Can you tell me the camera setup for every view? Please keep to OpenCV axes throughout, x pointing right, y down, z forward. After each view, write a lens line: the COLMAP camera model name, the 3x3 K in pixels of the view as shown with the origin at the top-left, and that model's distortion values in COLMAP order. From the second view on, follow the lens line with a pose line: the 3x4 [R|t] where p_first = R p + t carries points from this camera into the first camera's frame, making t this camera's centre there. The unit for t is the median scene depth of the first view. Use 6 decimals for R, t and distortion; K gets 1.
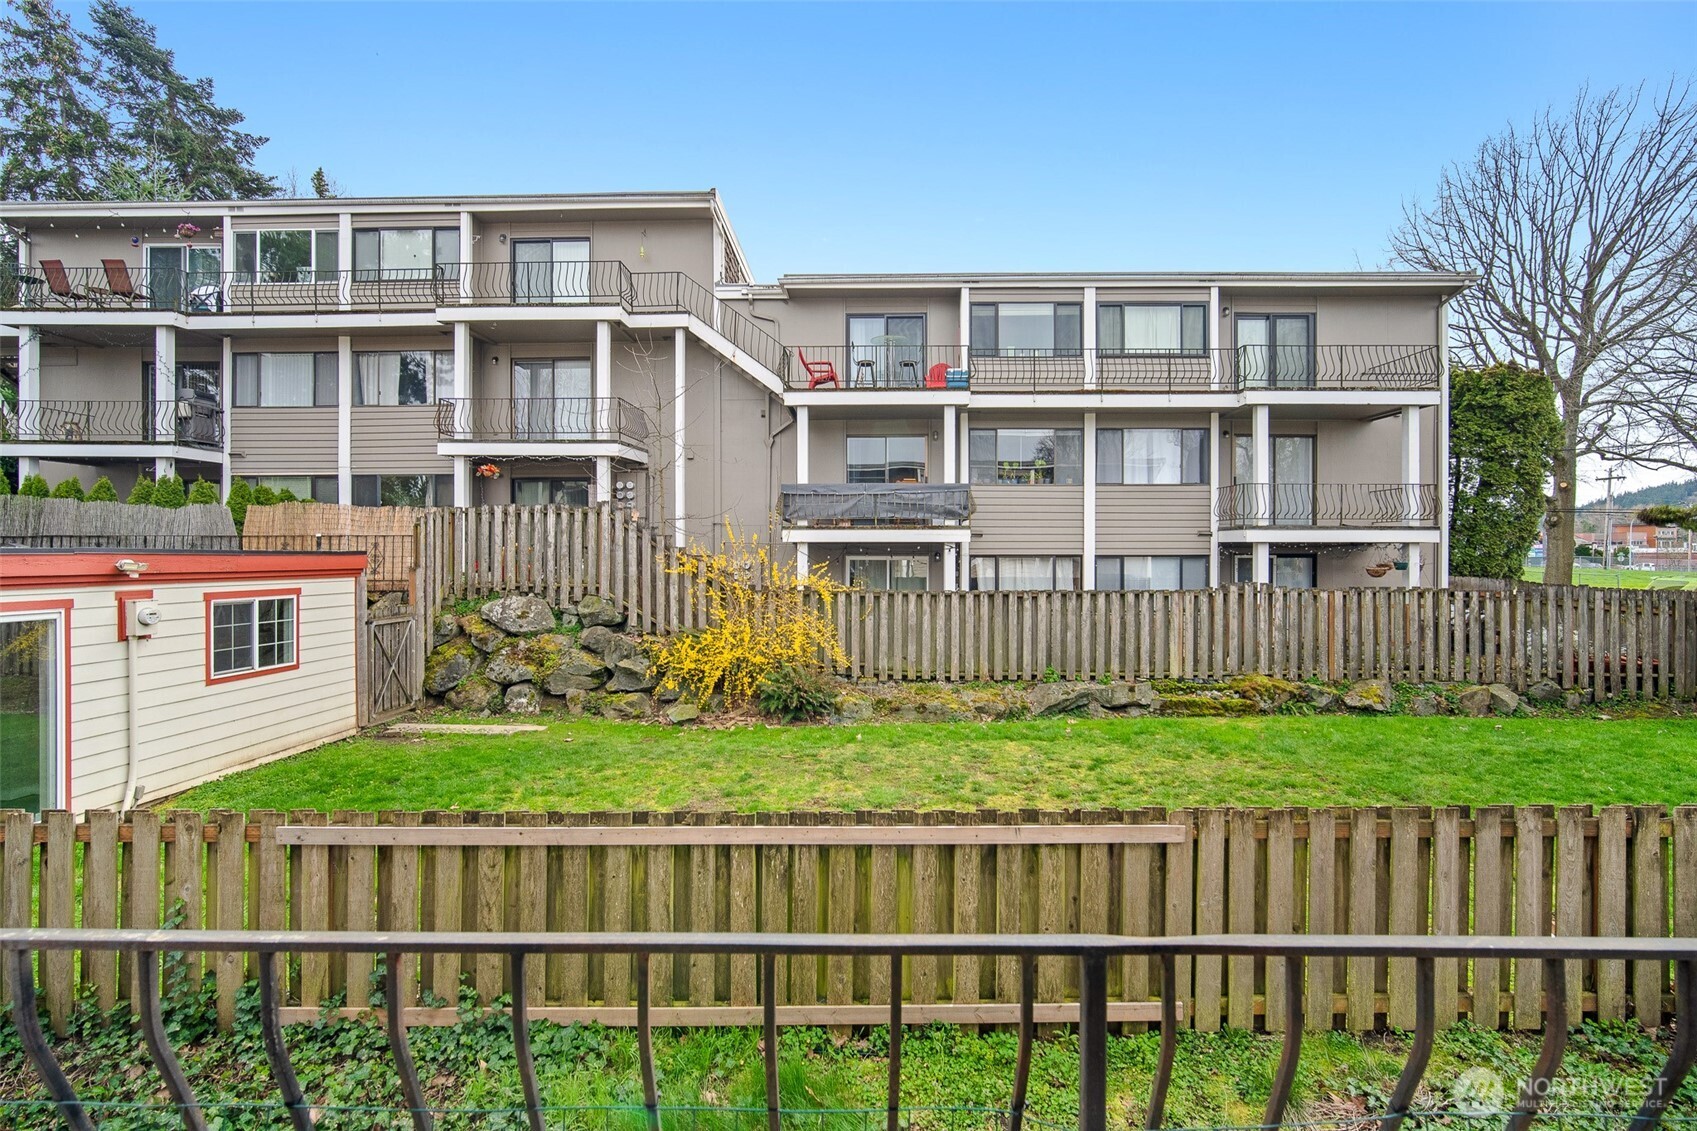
lens RADIAL K [[734.7, 0, 848.5], [0, 734.7, 565.5], [0, 0, 1]] dist [-0.014411, 0.005020]
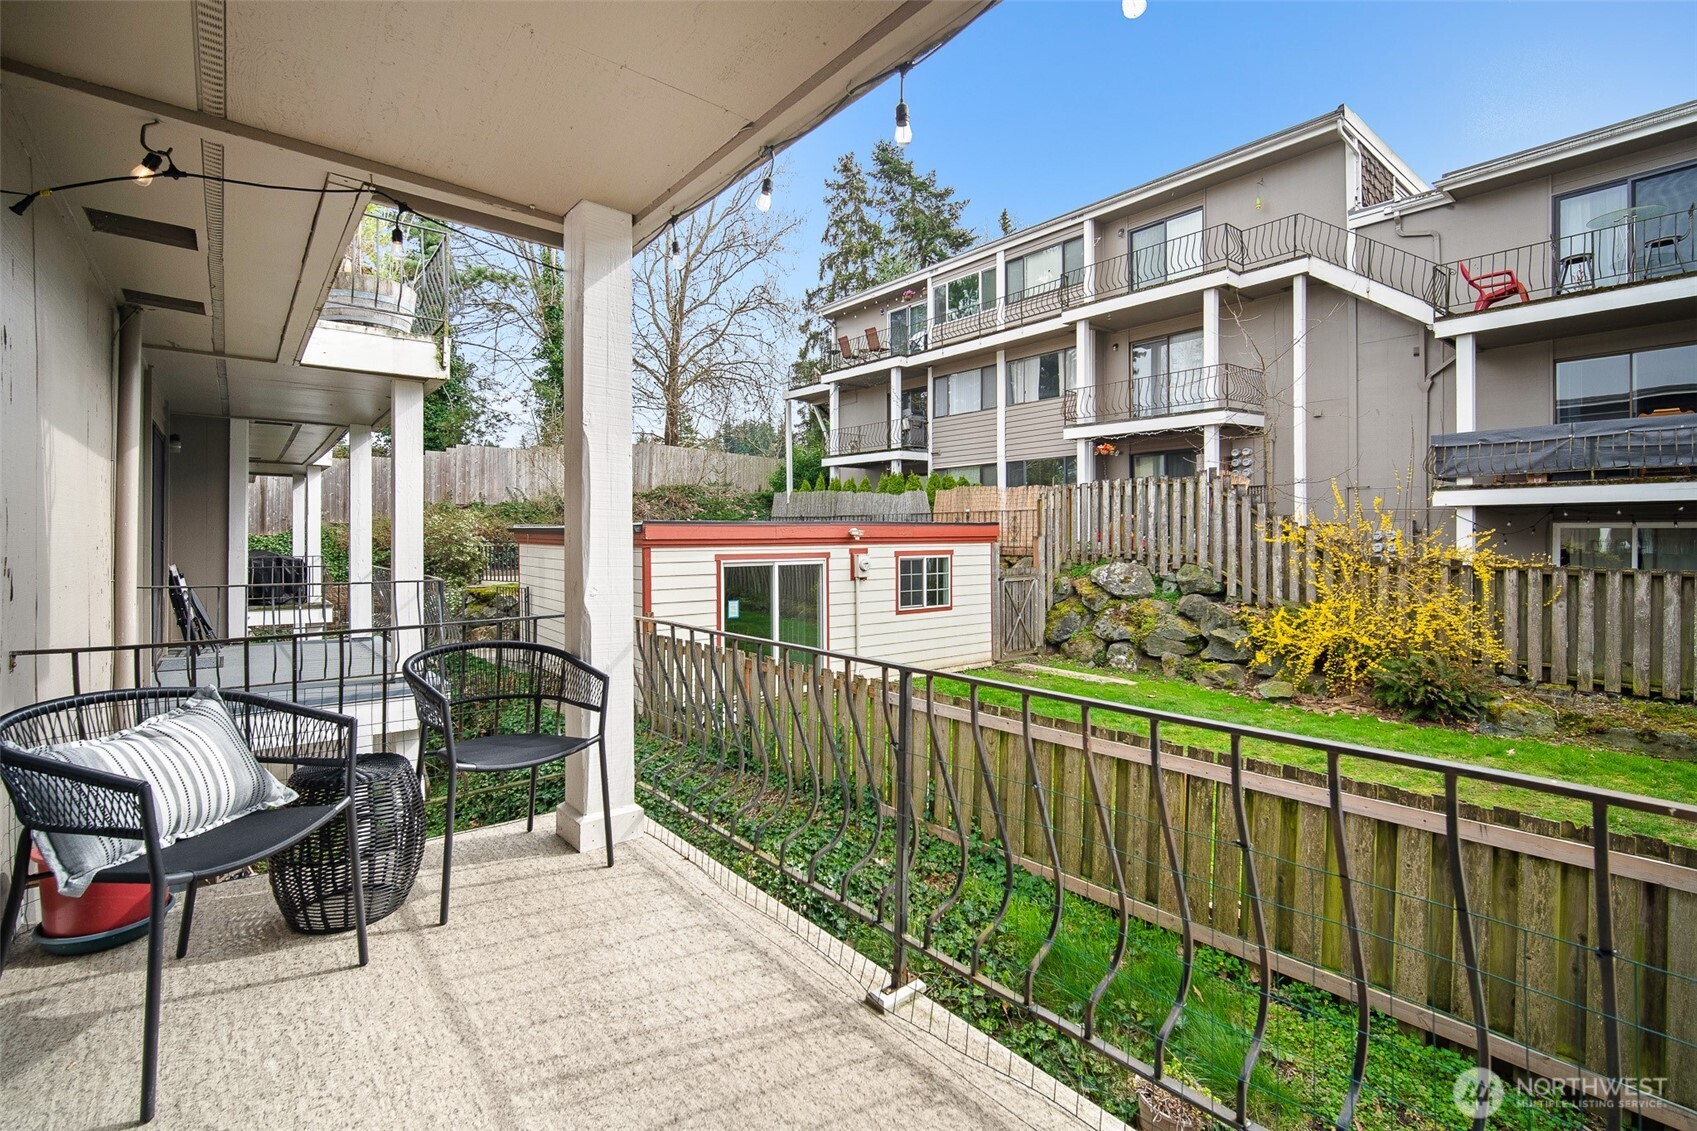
lens RADIAL K [[748.4, 0, 851.6], [0, 748.4, 554.6], [0, 0, 1]] dist [-0.016150, 0.005849]
pose [[0.660066, 0.018612, -0.750977, 0.110065], [-0.004170, 0.999768, 0.021112, 0.007468], [0.751196, -0.010804, 0.659990, -0.035229]]
